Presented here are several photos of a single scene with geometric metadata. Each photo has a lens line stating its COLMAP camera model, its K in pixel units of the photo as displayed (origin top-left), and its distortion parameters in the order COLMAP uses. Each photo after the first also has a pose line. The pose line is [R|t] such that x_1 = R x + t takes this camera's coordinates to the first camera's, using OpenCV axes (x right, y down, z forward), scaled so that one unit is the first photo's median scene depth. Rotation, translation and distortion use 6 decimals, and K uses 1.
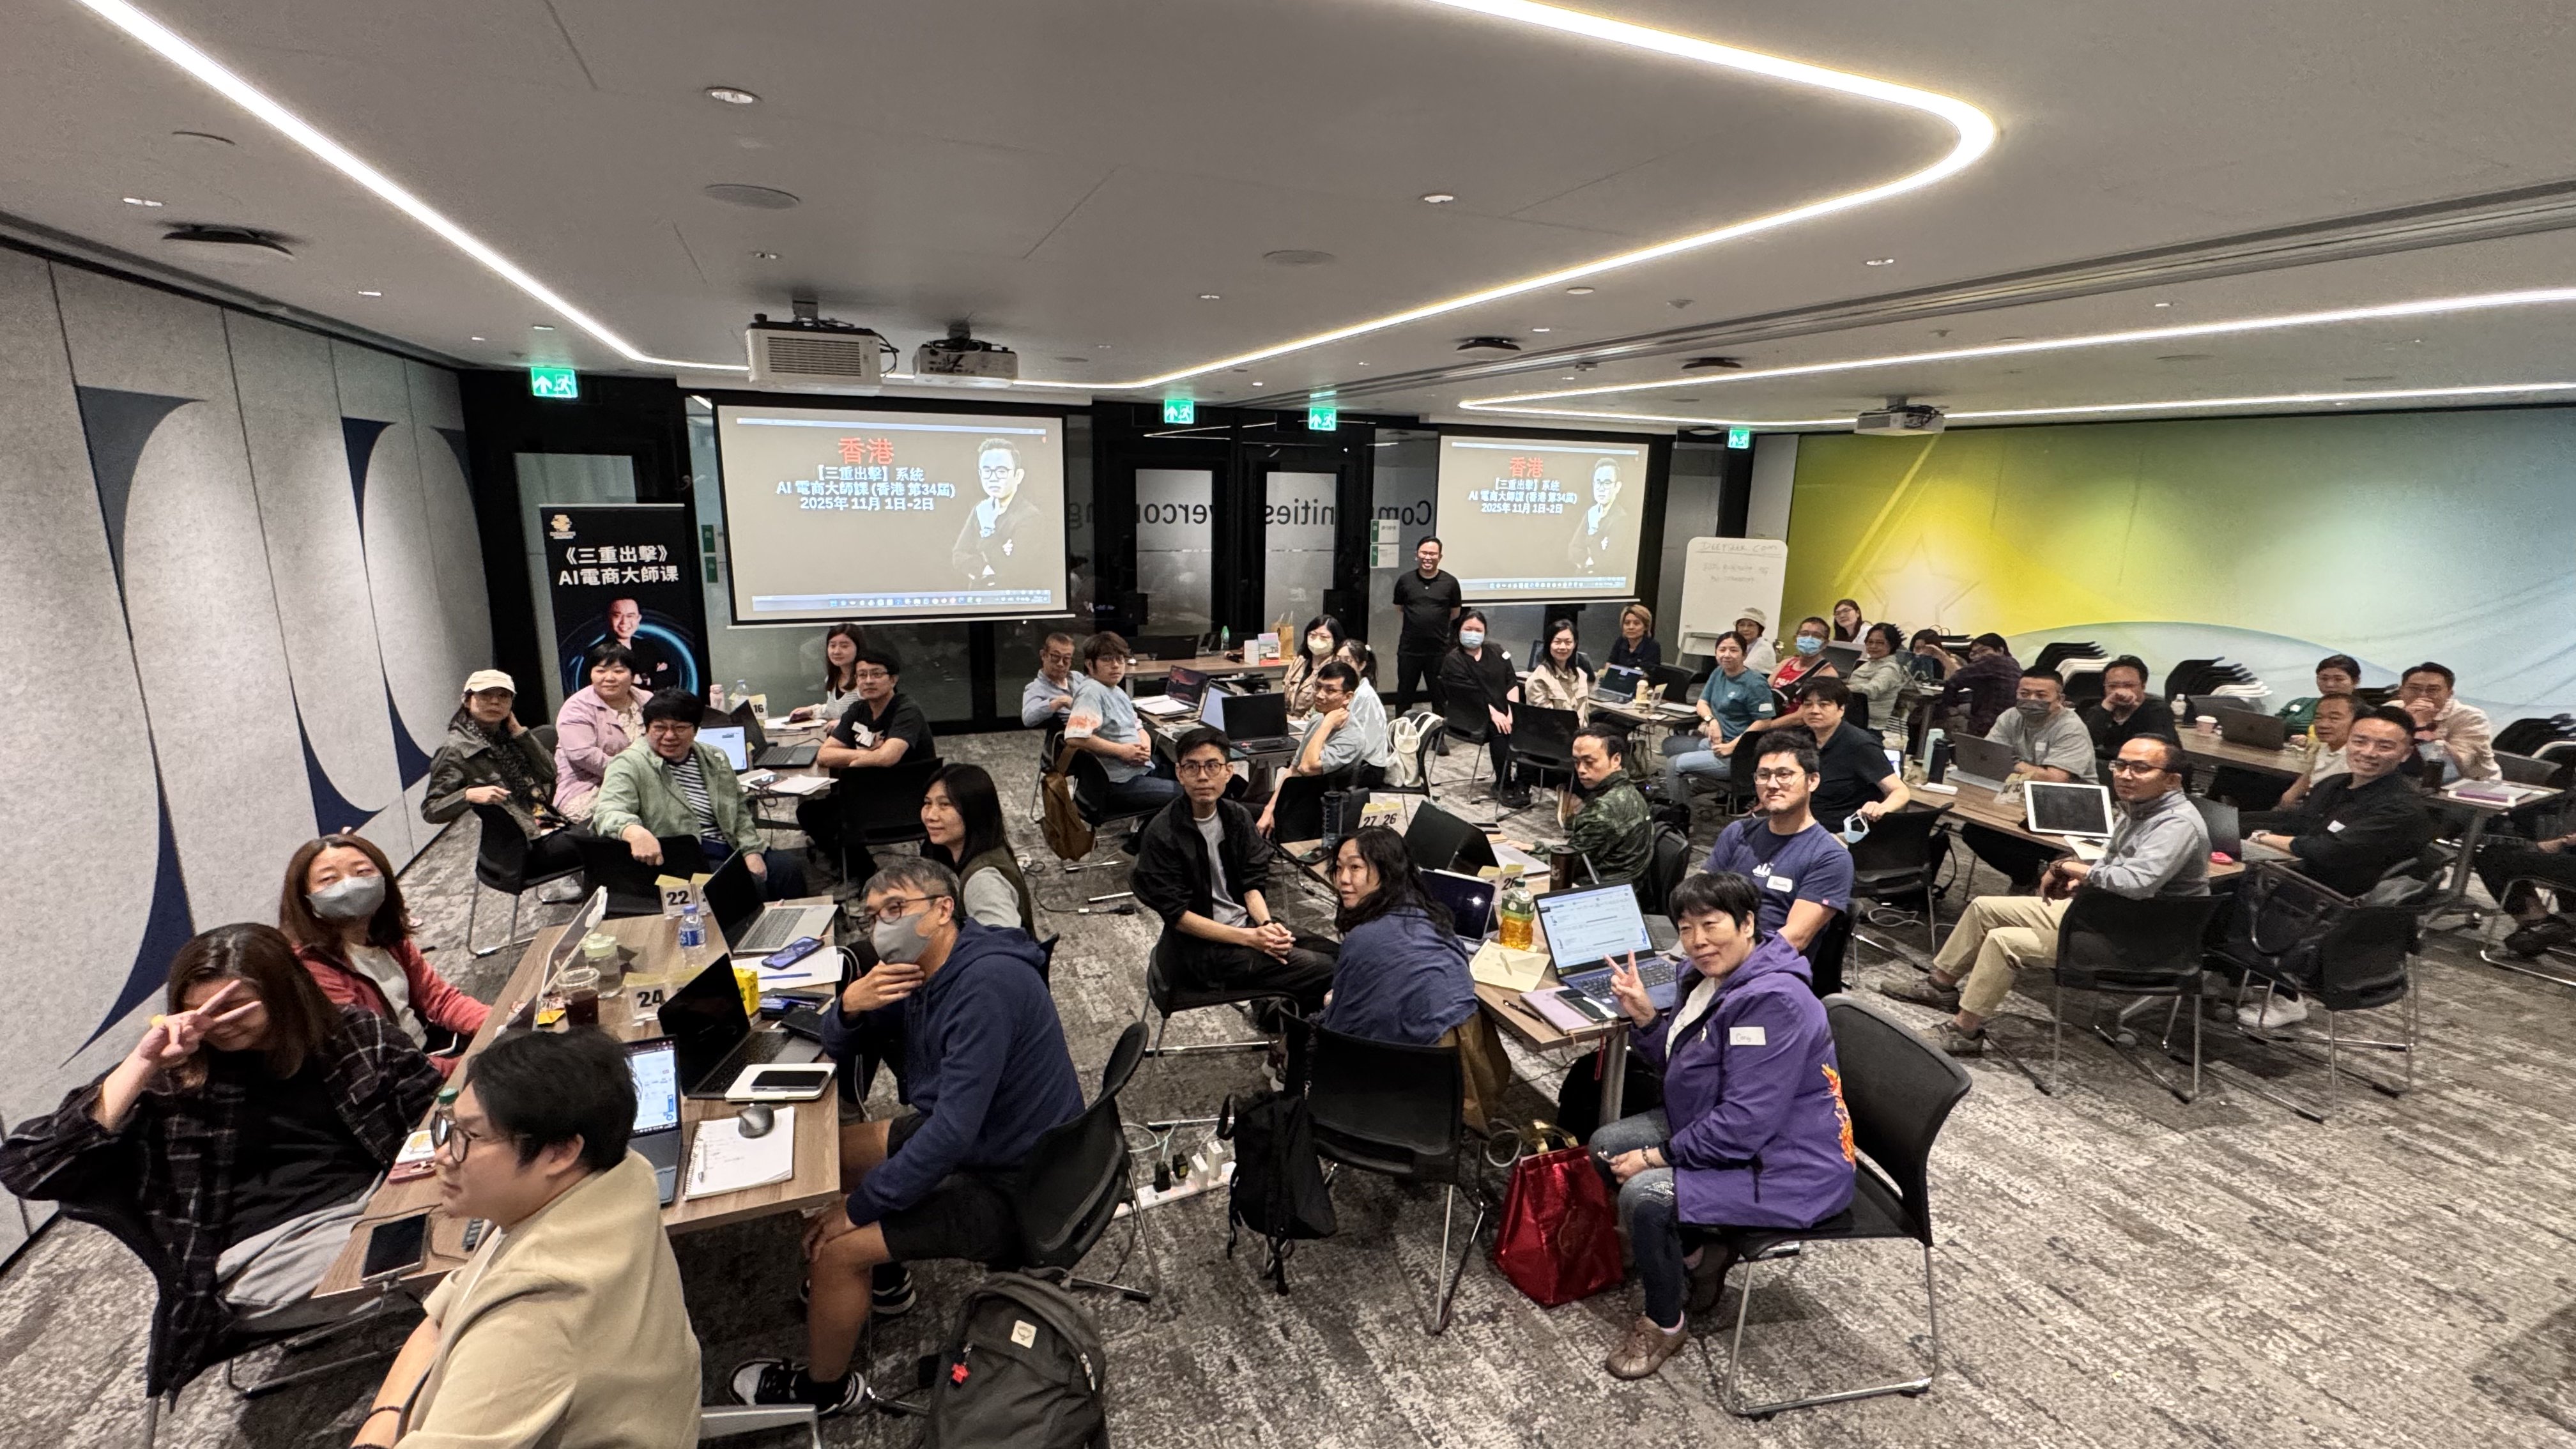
lens RADIAL K [[1078.6, 0, 1288.8], [0, 1078.6, 718.3], [0, 0, 1]] dist [-0.000457, -0.000293]
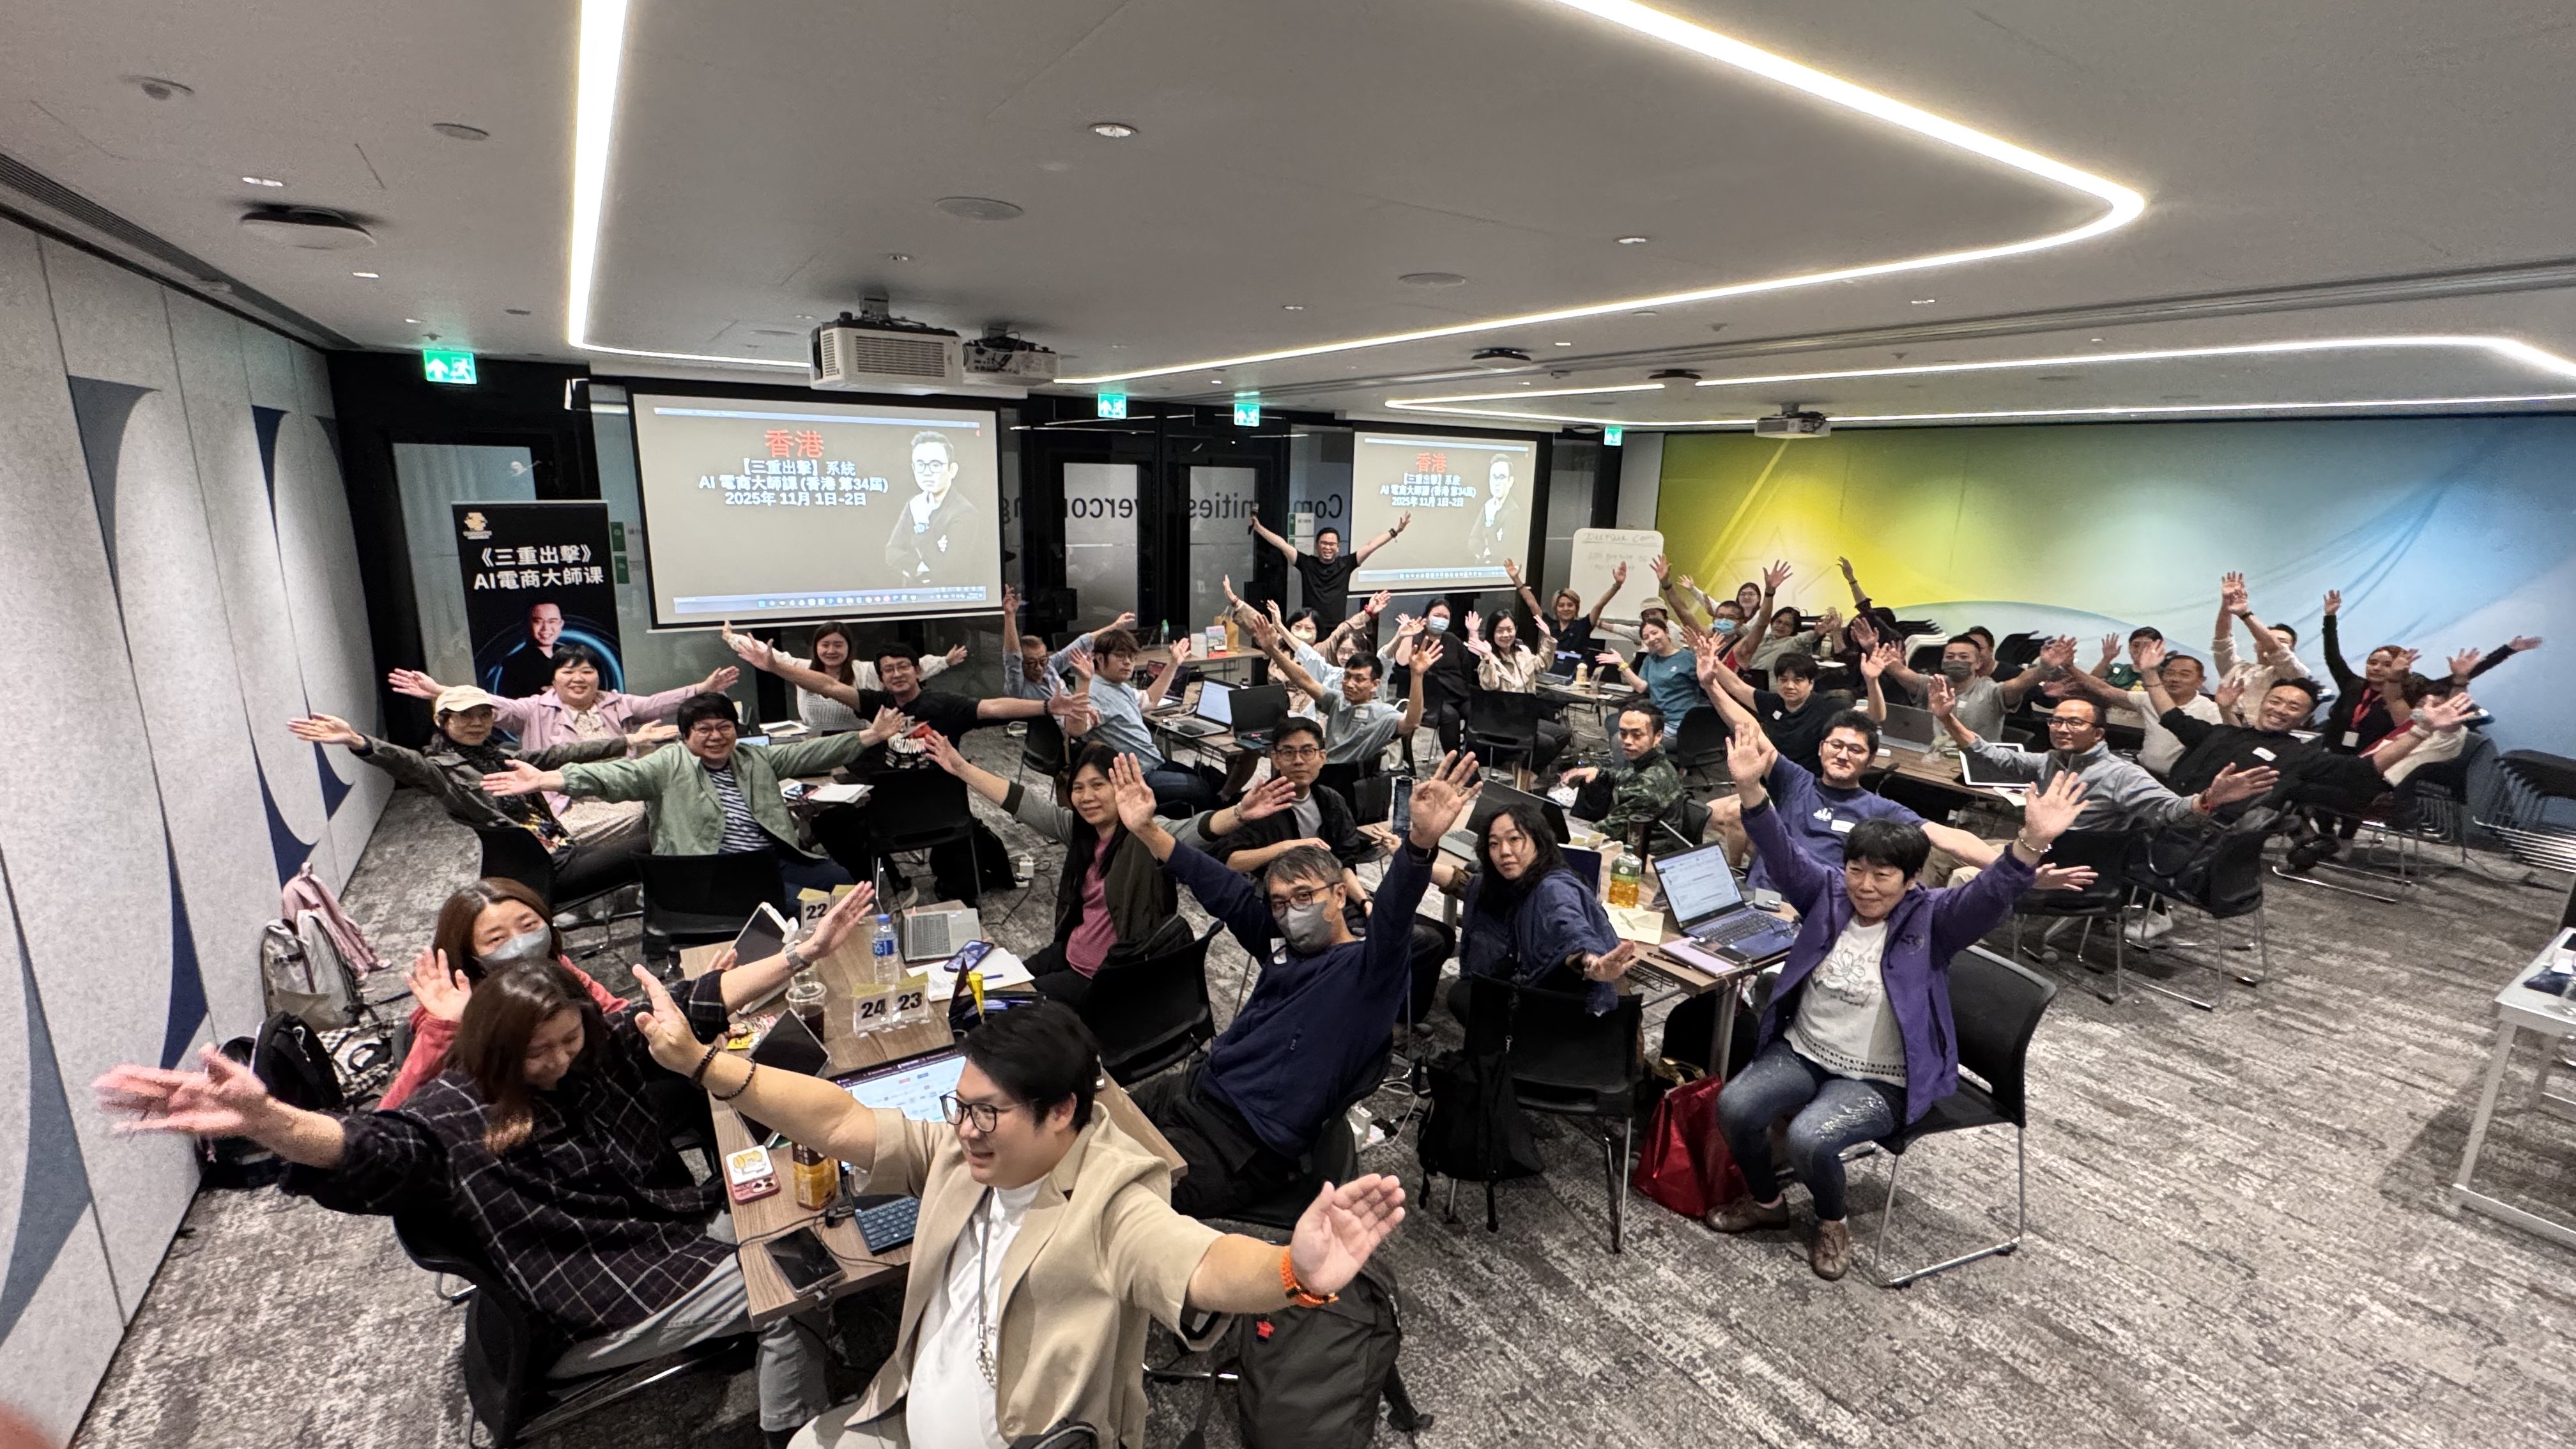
lens RADIAL K [[1078.6, 0, 1287.9], [0, 1078.6, 716.5], [0, 0, 1]] dist [-0.000457, -0.000293]
pose [[0.985734, -0.033567, 0.164930, -0.205263], [0.032106, 0.999418, 0.011517, -0.005356], [-0.165221, -0.006058, 0.986238, -0.025605]]
